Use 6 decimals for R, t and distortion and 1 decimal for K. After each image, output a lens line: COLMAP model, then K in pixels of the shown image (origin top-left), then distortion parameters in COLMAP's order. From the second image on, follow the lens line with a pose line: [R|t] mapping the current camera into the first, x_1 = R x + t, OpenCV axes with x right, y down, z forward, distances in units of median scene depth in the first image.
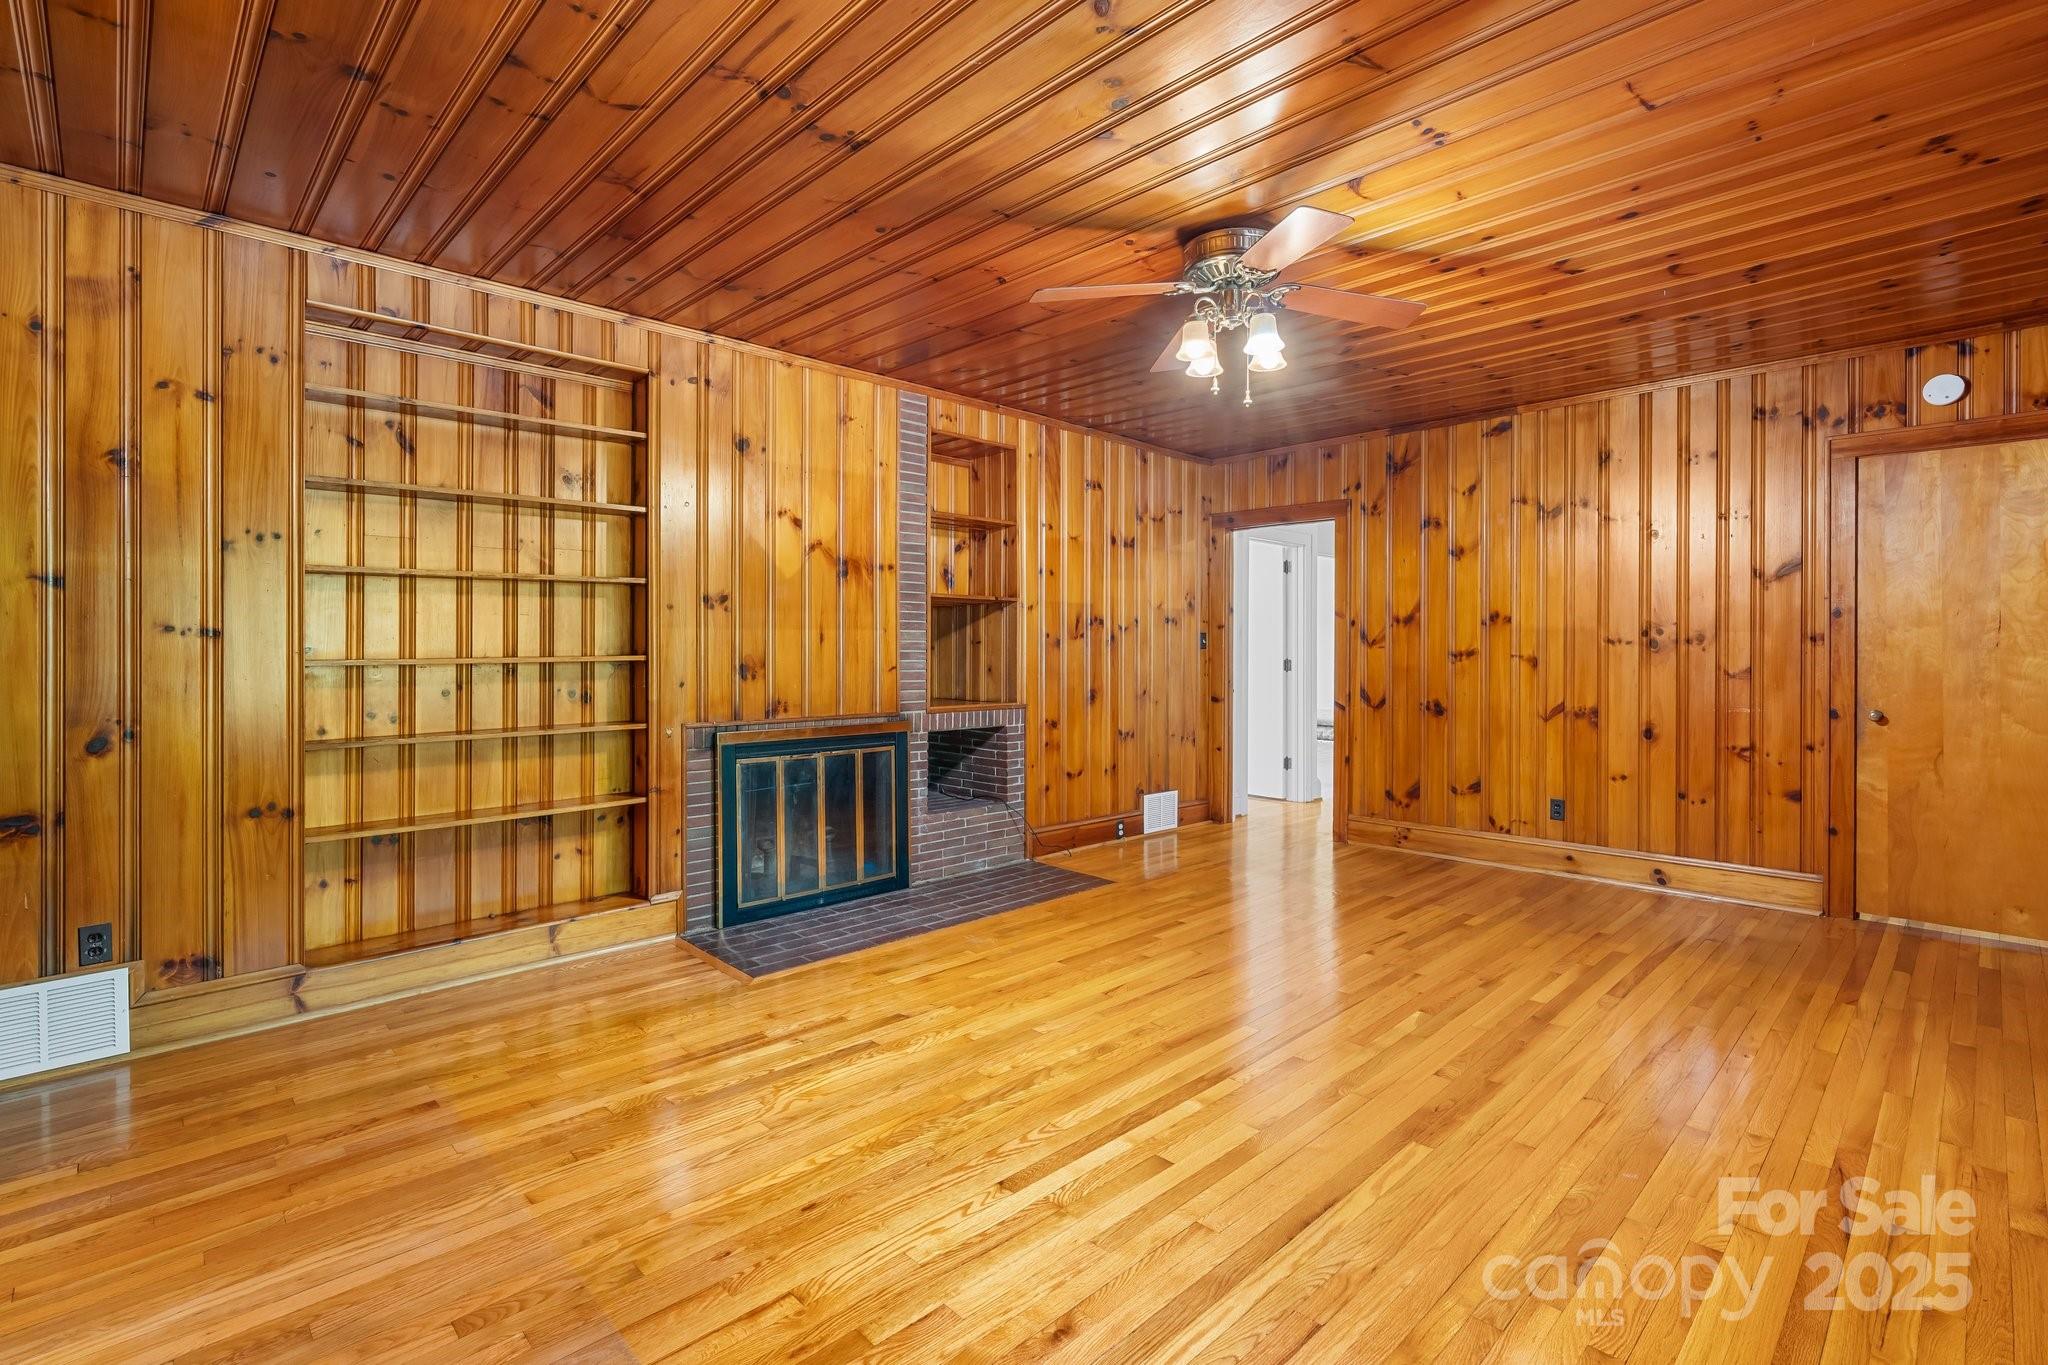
lens RADIAL K [[938.4, 0, 1015.0], [0, 938.4, 653.4], [0, 0, 1]] dist [-0.010105, 0.003087]
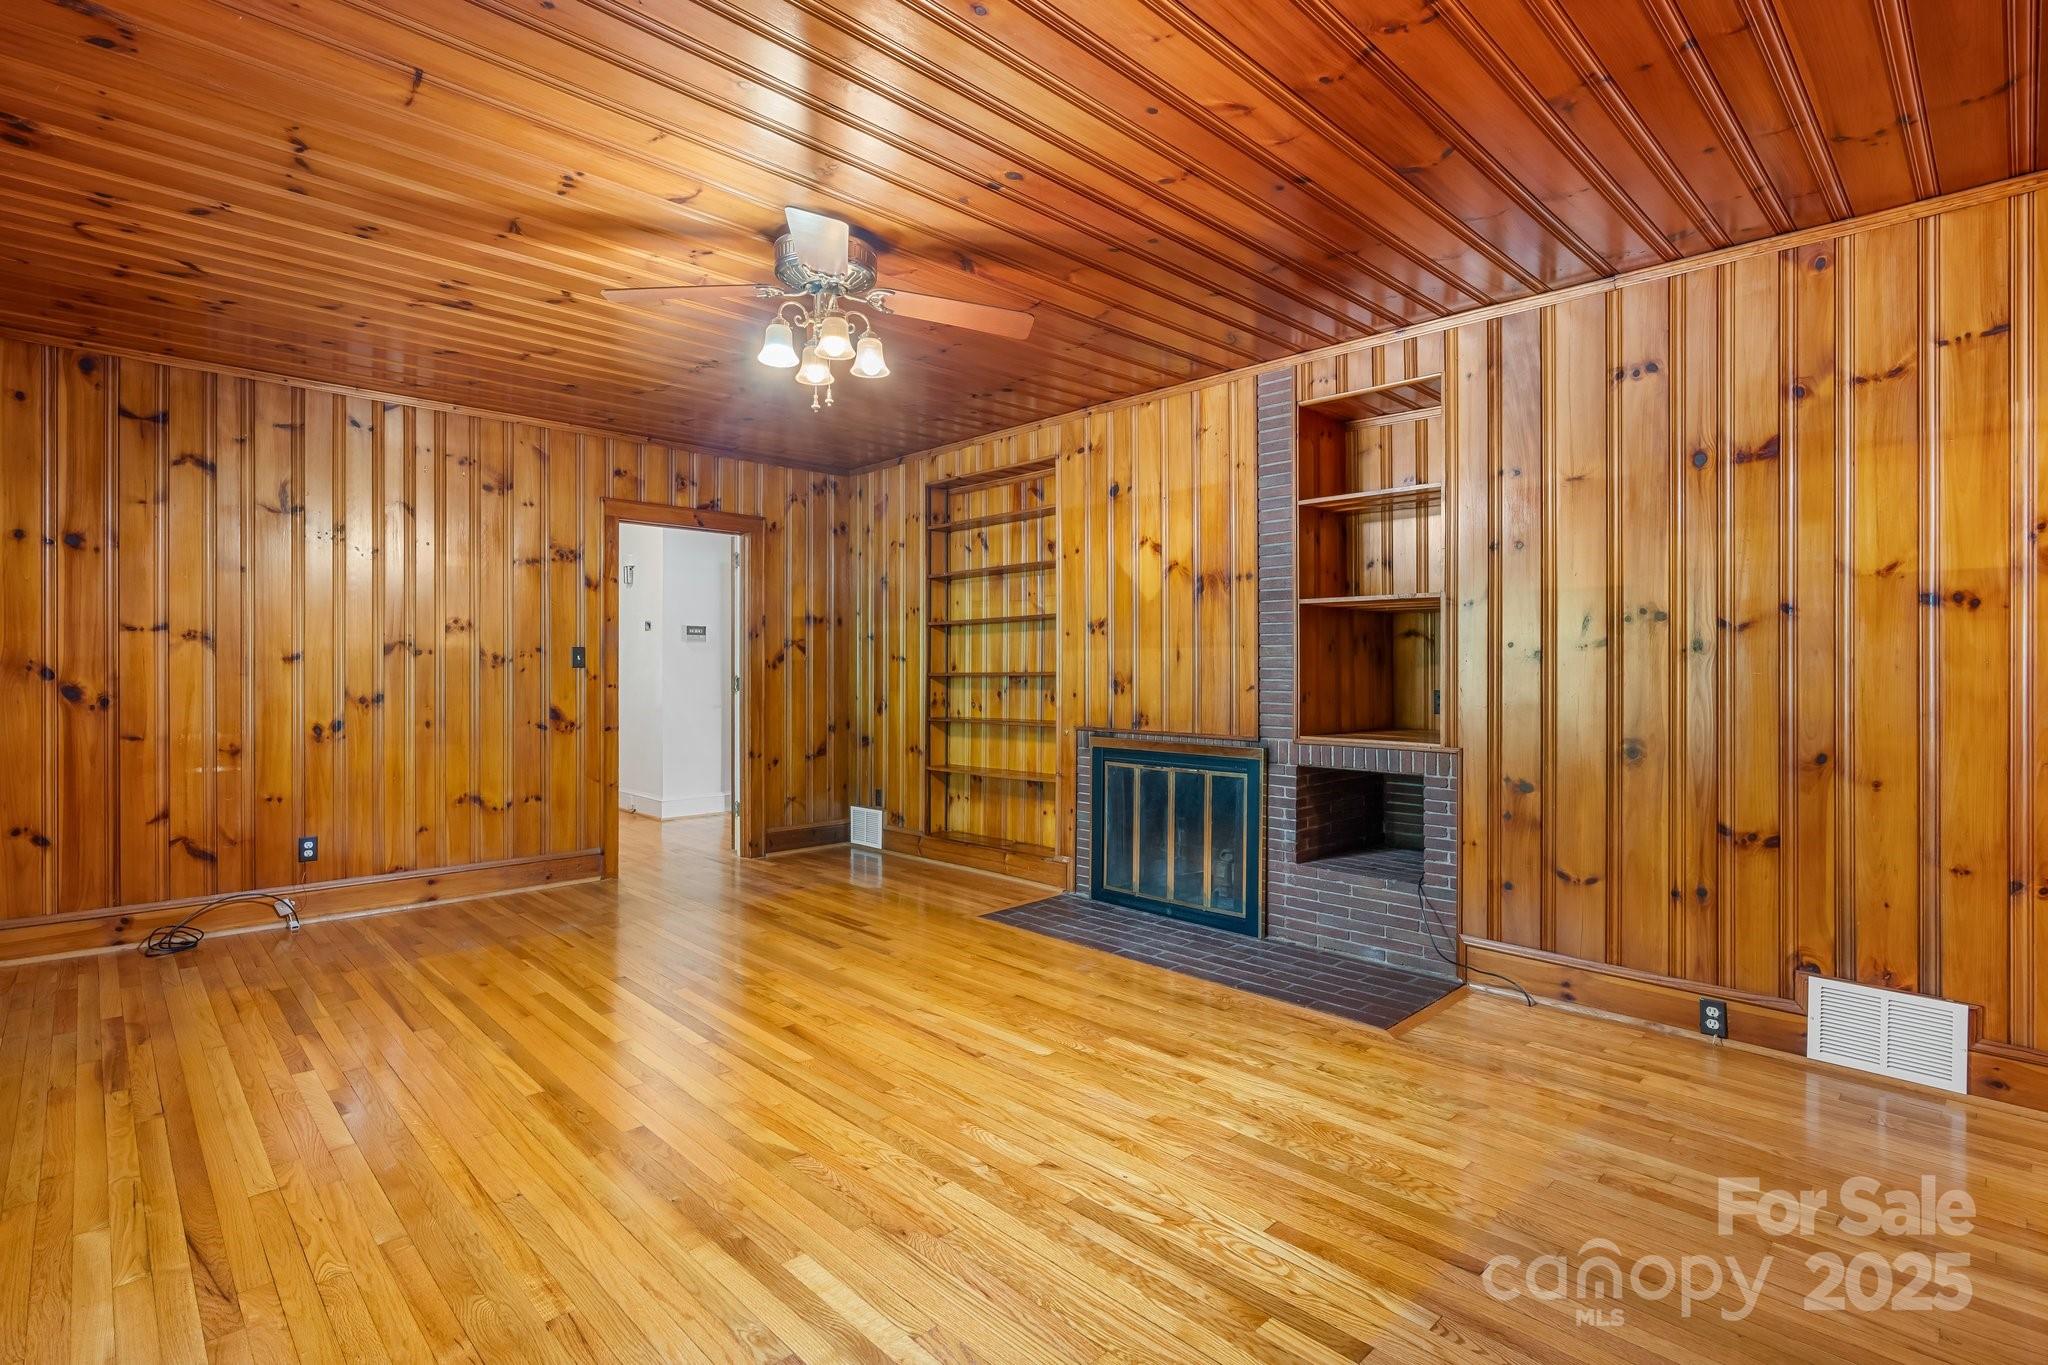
lens RADIAL K [[968.9, 0, 1024.2], [0, 968.9, 670.7], [0, 0, 1]] dist [0.003382, 0.000273]
pose [[0.011237, 0.002399, -0.999934, 0.842530], [-0.005513, 0.999982, 0.002337, -0.001840], [0.999922, 0.005487, 0.011250, 0.815265]]
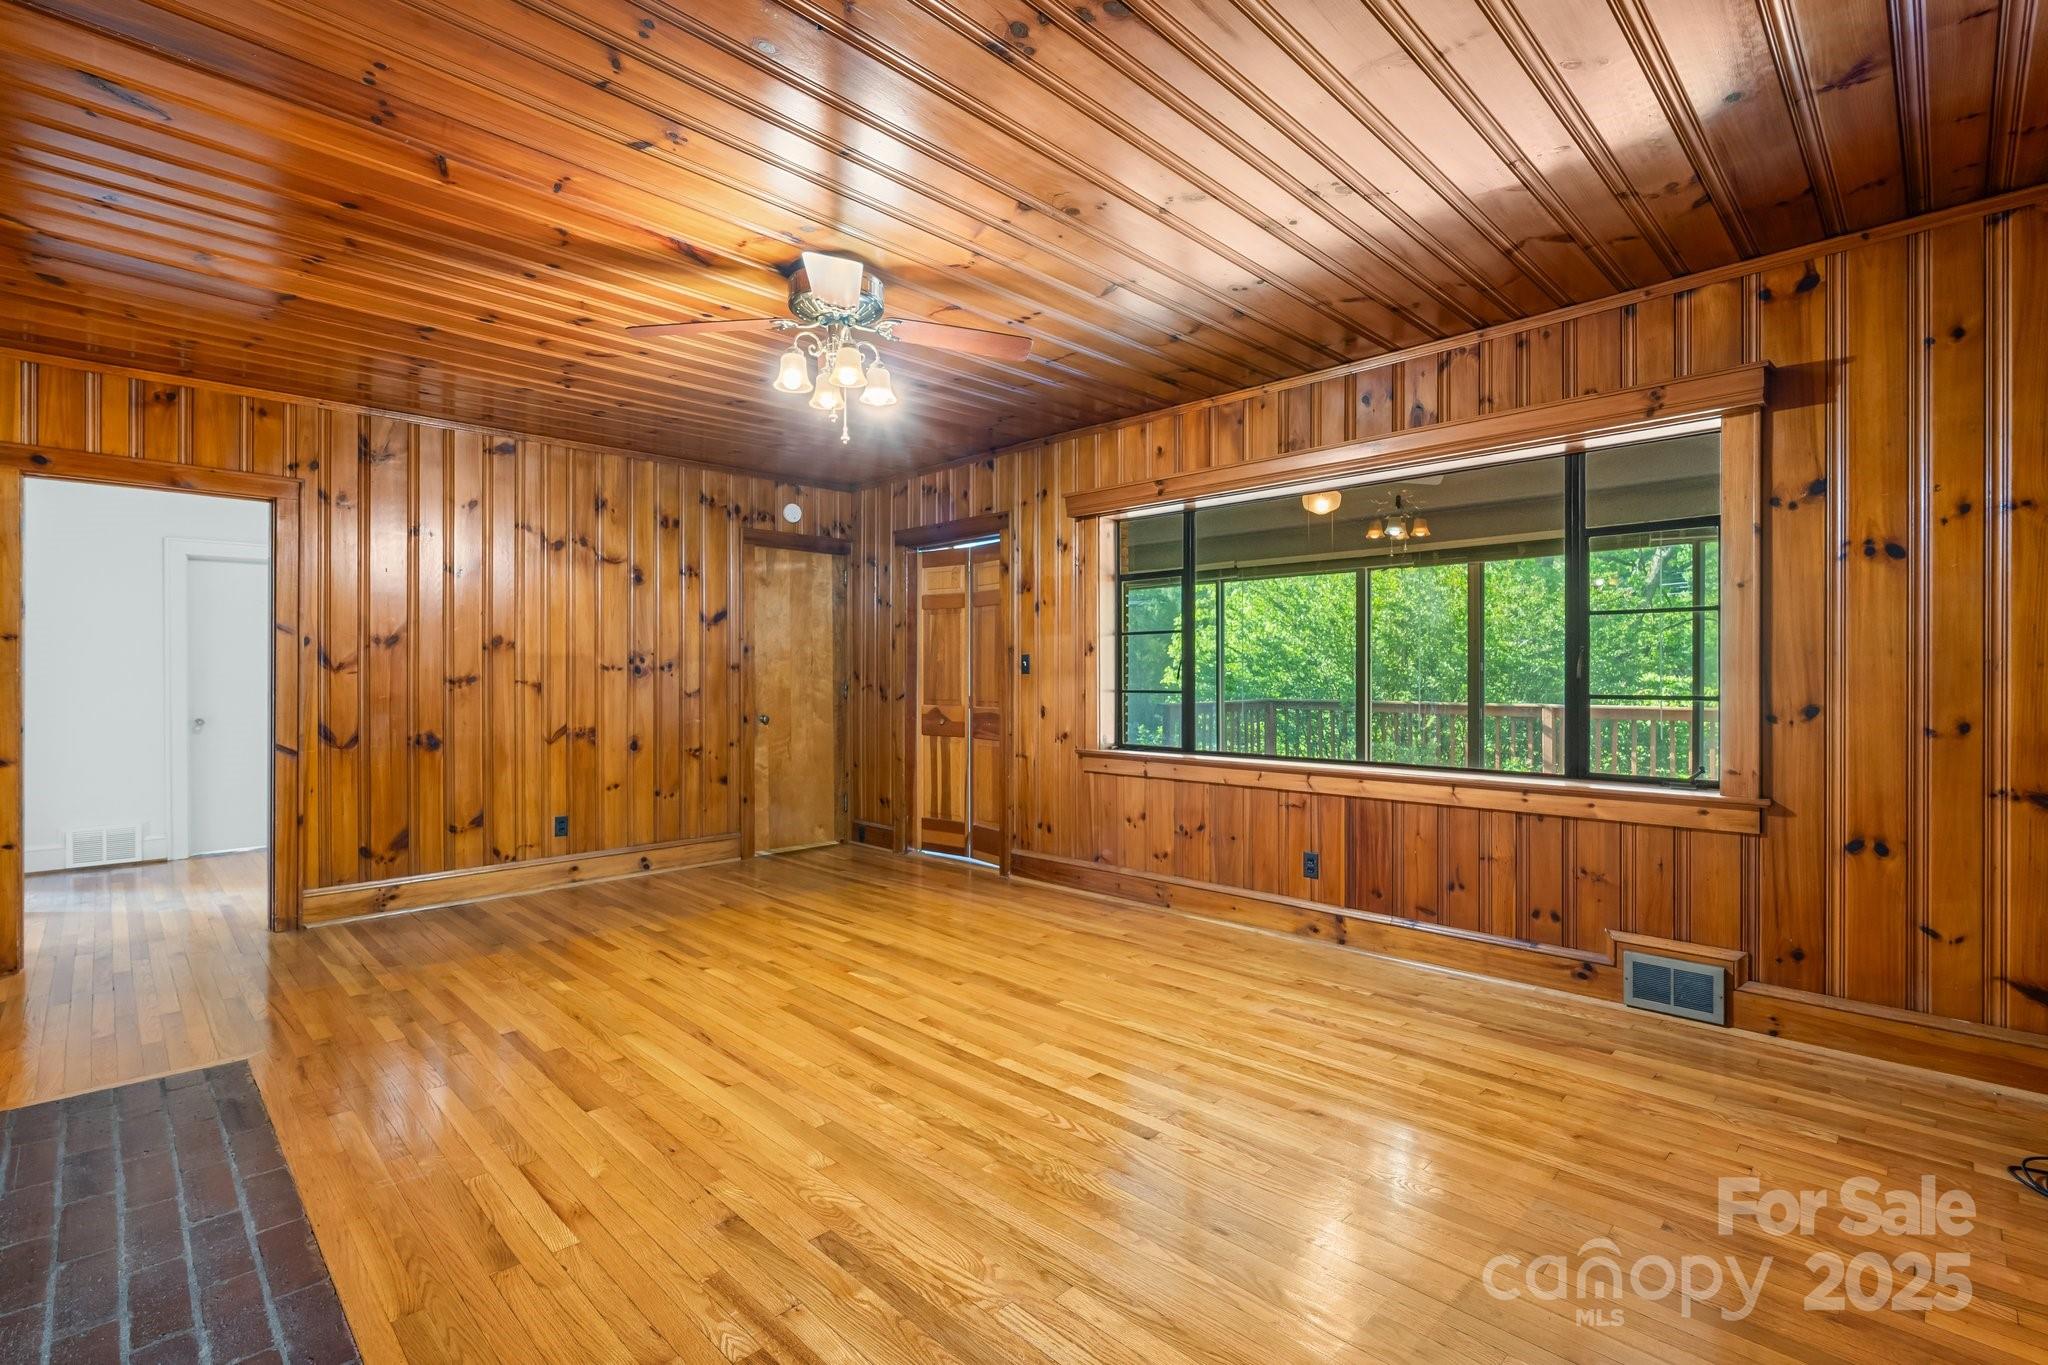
lens RADIAL K [[938.4, 0, 1022.2], [0, 938.4, 676.5], [0, 0, 1]] dist [-0.010105, 0.003087]
pose [[-0.023449, -0.000278, 0.999725, -0.550491], [0.006431, 0.999979, 0.000429, 0.000252], [-0.999704, 0.006440, -0.023447, 0.560868]]
